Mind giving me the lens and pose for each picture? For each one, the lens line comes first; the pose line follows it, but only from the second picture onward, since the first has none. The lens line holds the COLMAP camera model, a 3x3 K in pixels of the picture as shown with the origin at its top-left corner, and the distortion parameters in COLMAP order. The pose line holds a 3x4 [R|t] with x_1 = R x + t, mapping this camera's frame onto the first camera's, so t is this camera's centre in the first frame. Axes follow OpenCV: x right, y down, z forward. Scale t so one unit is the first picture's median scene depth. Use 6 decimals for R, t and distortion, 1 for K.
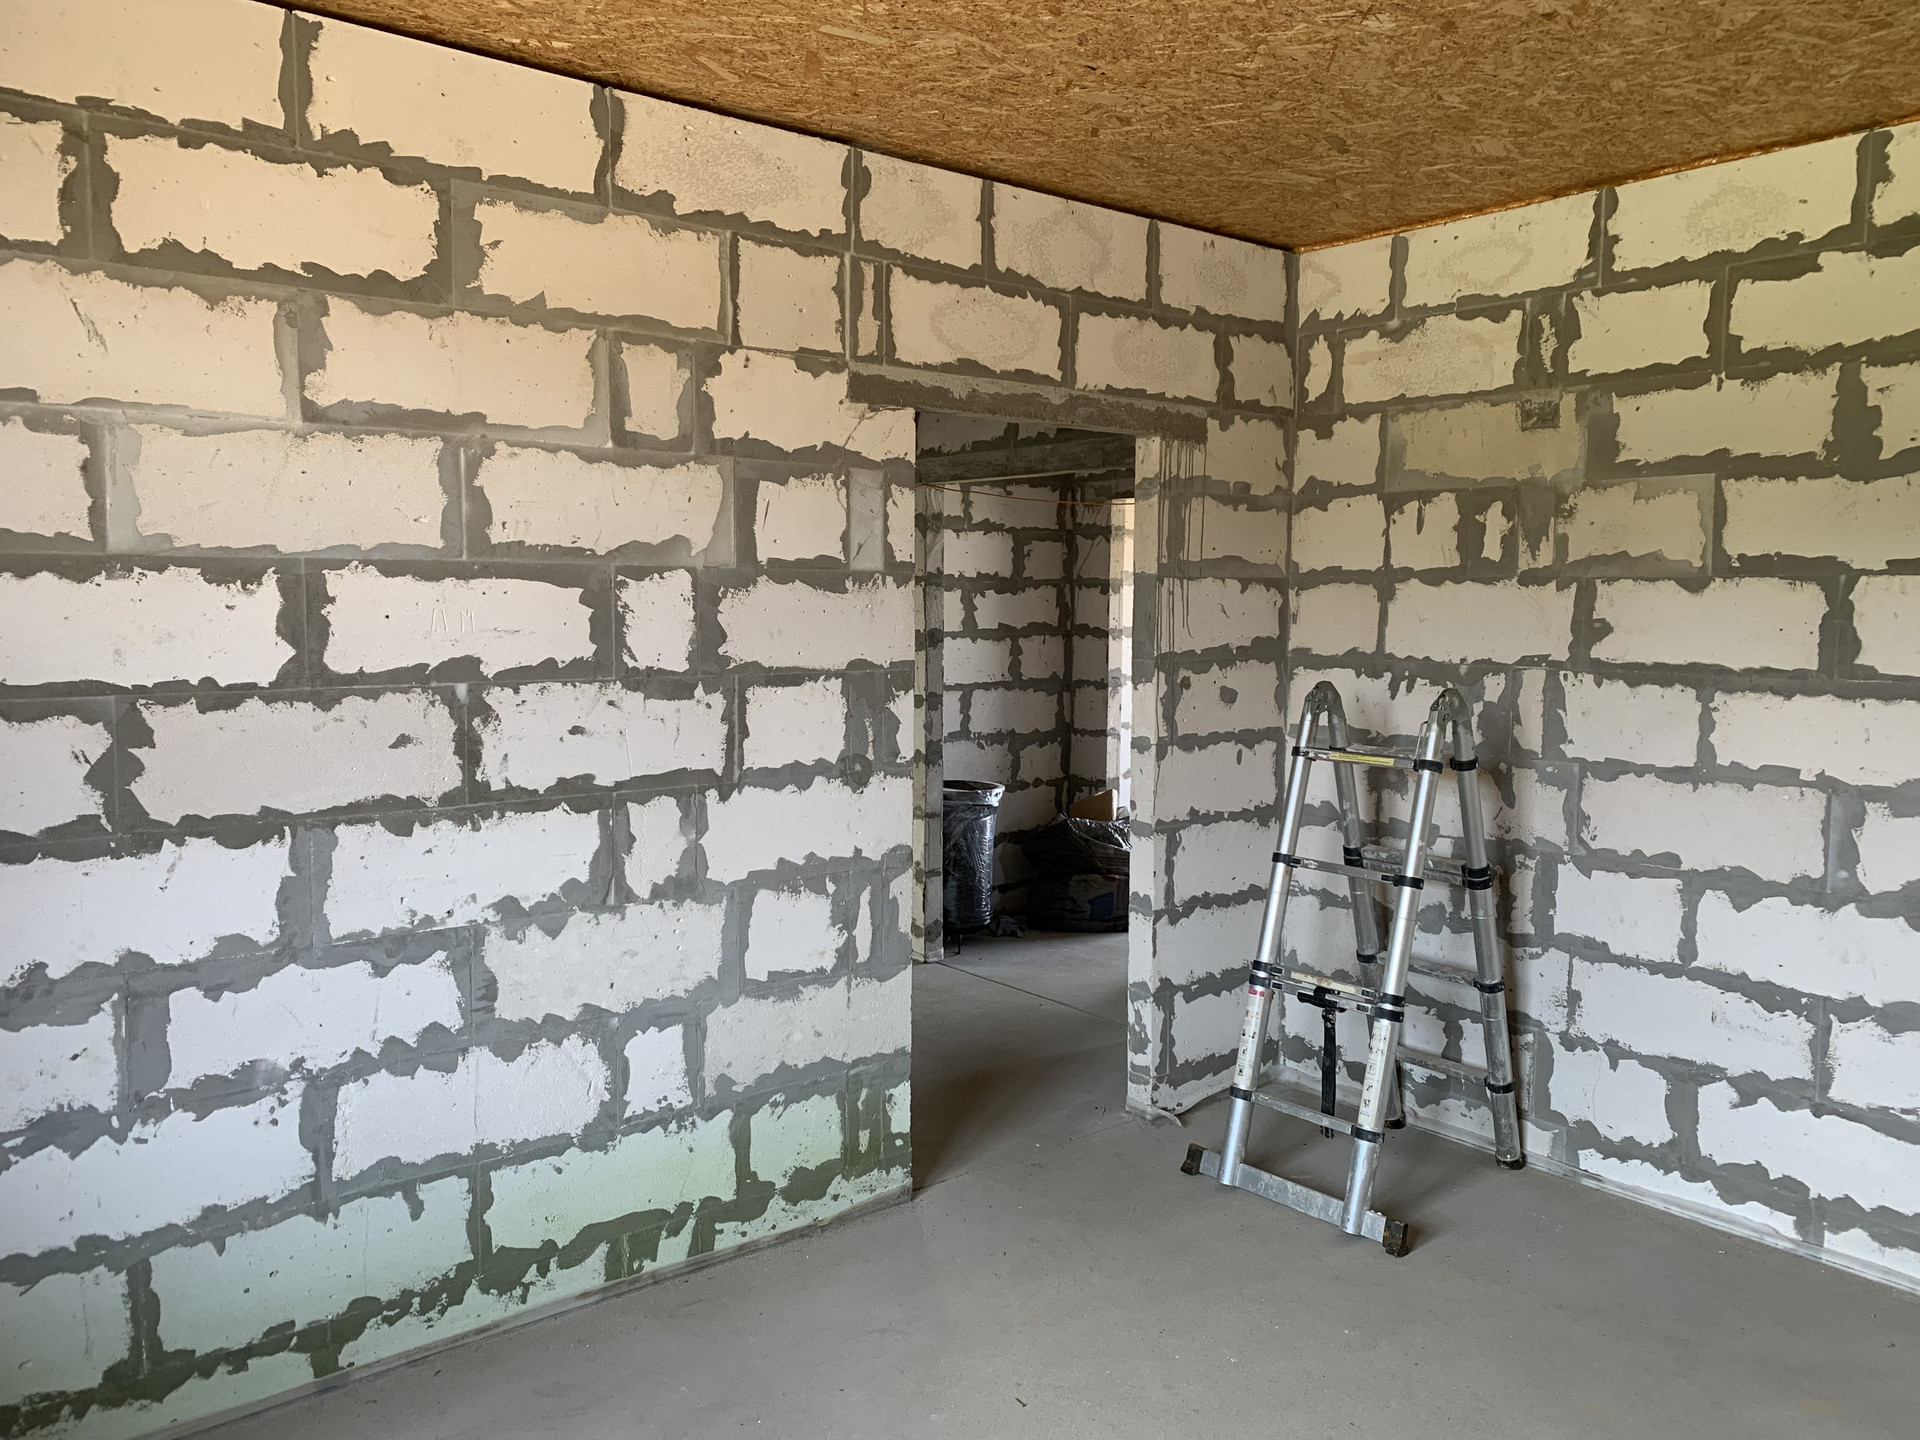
lens RADIAL K [[1476.9, 0, 972.0], [0, 1476.9, 710.3], [0, 0, 1]] dist [0.048787, -0.043496]
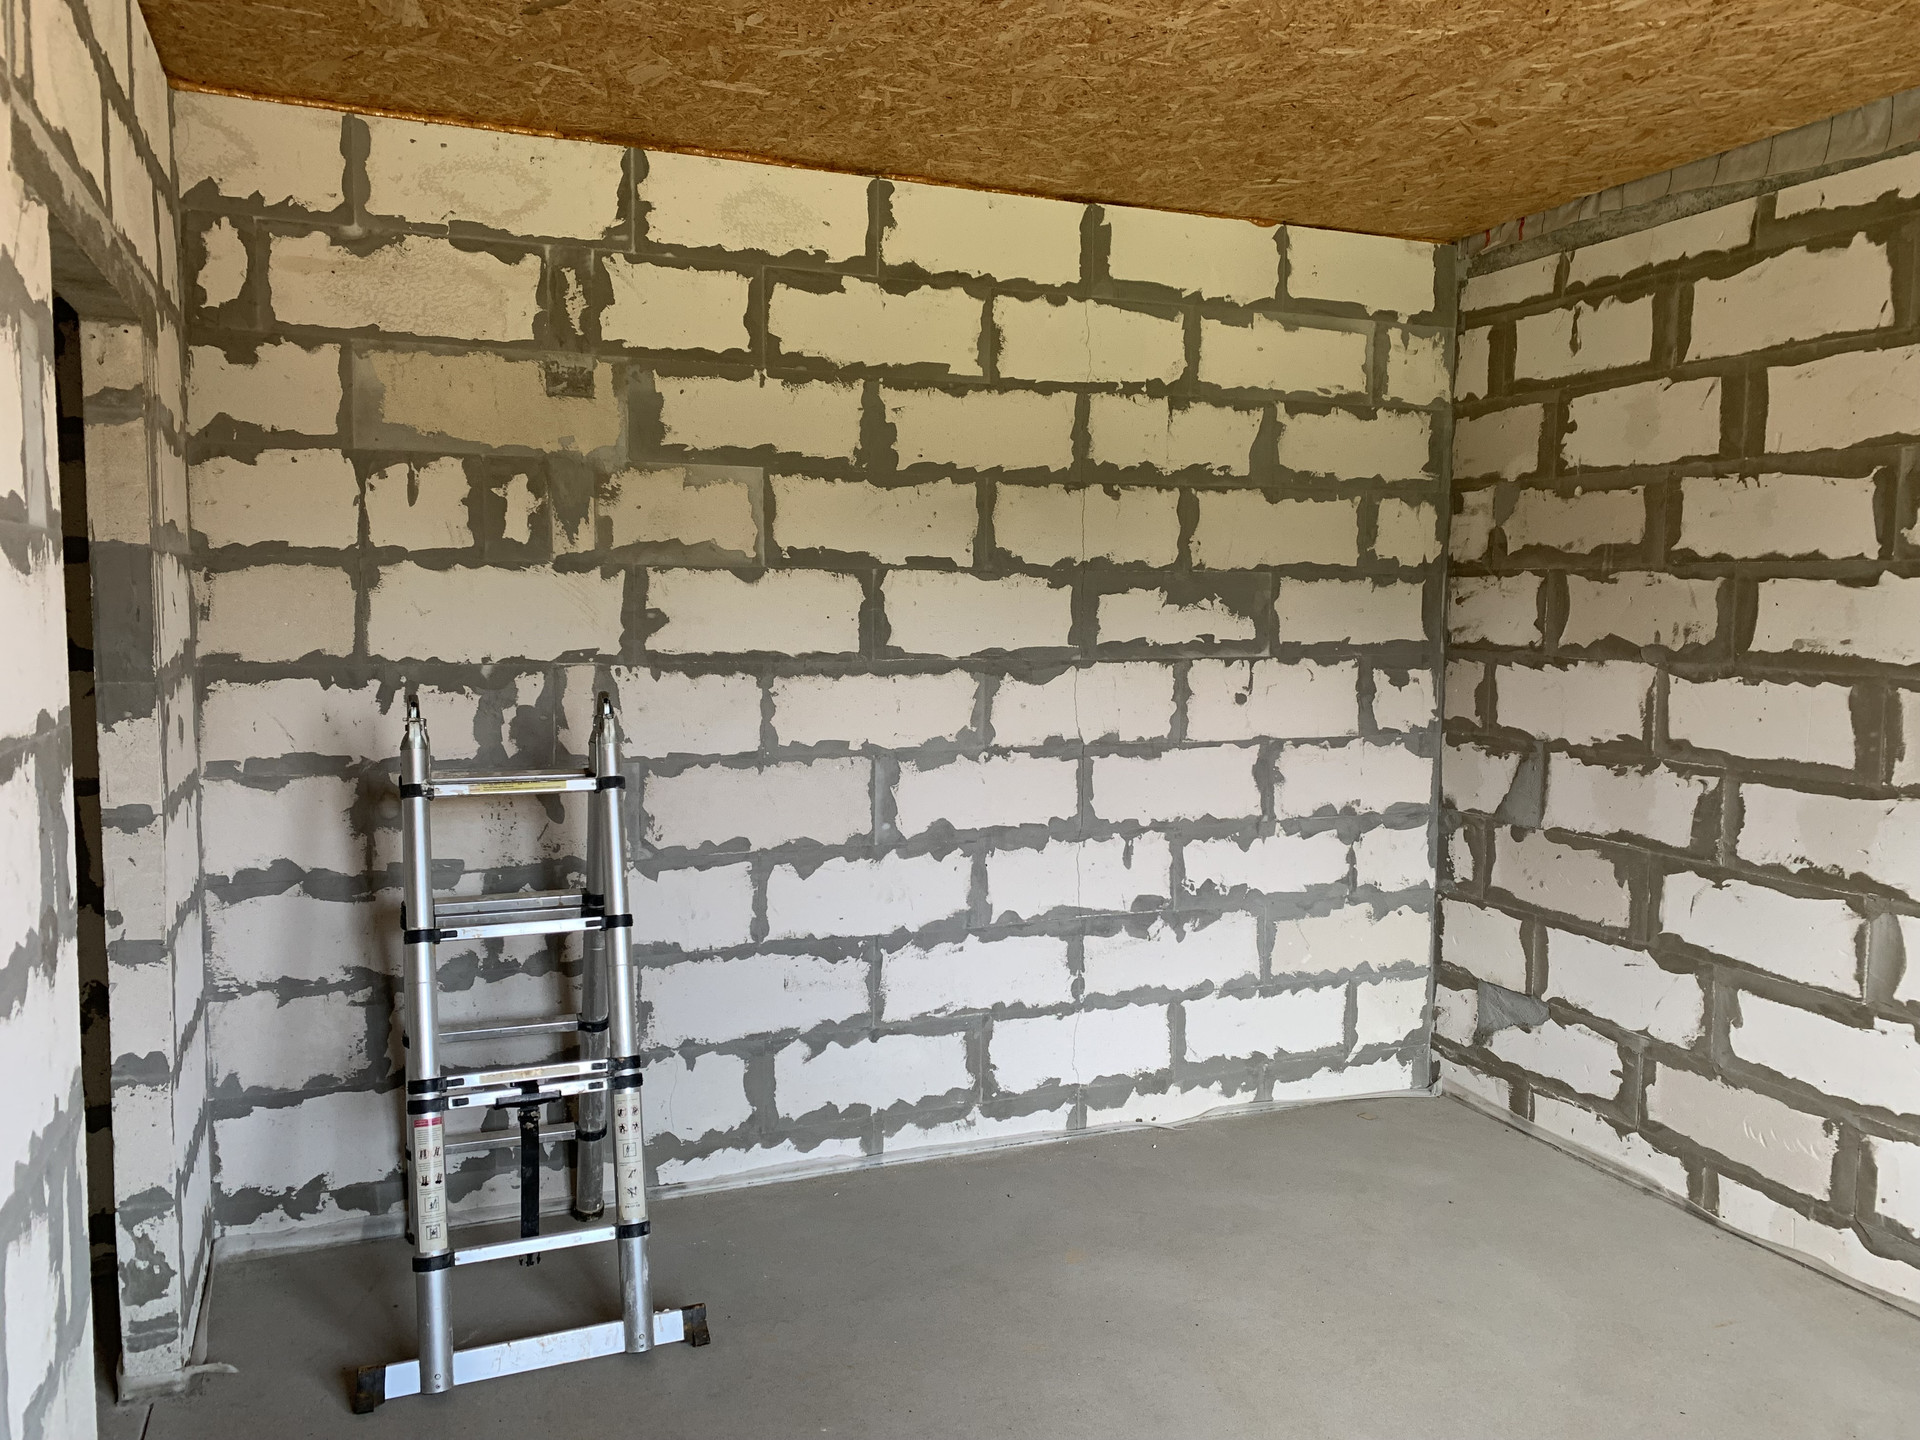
lens RADIAL K [[1476.9, 0, 967.9], [0, 1476.9, 718.4], [0, 0, 1]] dist [0.048787, -0.043496]
pose [[0.297034, -0.086415, 0.950948, -0.436097], [0.068919, 0.995239, 0.068913, -0.044104], [-0.952376, 0.045069, 0.301576, 0.540219]]
